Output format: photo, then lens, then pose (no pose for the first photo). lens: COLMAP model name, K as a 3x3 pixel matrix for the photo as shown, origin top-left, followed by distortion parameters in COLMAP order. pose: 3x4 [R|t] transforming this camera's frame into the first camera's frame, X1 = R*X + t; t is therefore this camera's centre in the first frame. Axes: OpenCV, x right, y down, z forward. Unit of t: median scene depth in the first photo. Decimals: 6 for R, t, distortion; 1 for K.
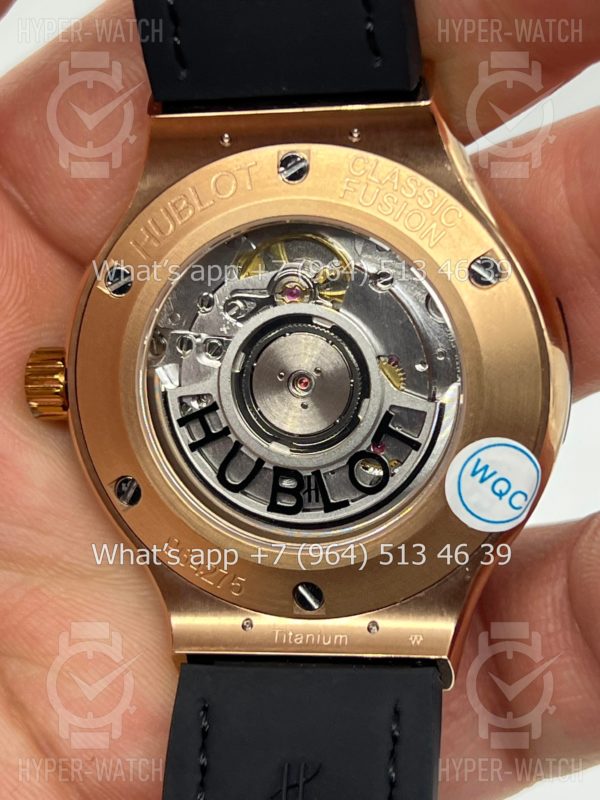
lens RADIAL K [[1822.7, 0, 300.0], [0, 1822.7, 400.0], [0, 0, 1]] dist [0.102198, 0.296598]
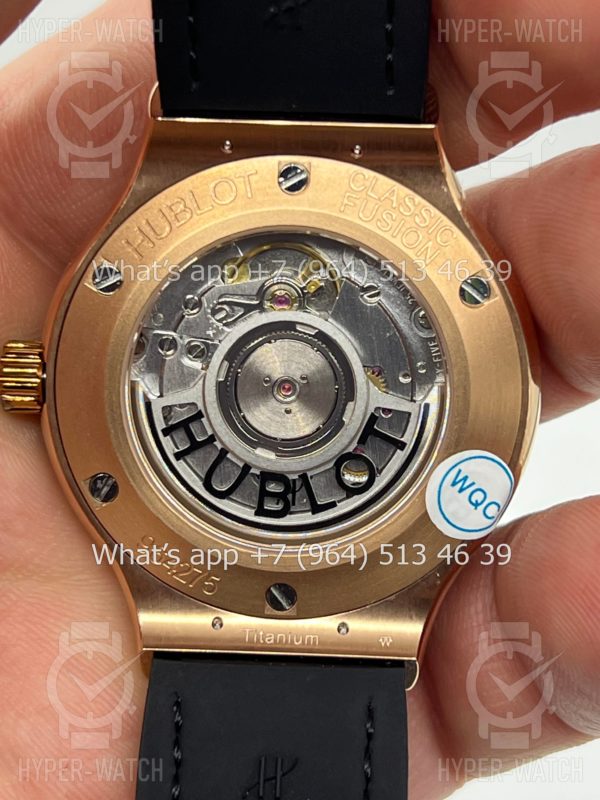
lens RADIAL K [[1822.7, 0, 300.0], [0, 1822.7, 400.0], [0, 0, 1]] dist [0.102198, 0.296598]
pose [[0.980919, 0.044149, 0.189335, -0.187087], [-0.044565, 0.999004, -0.002062, -0.001313], [-0.189238, -0.006415, 0.981910, -0.007516]]
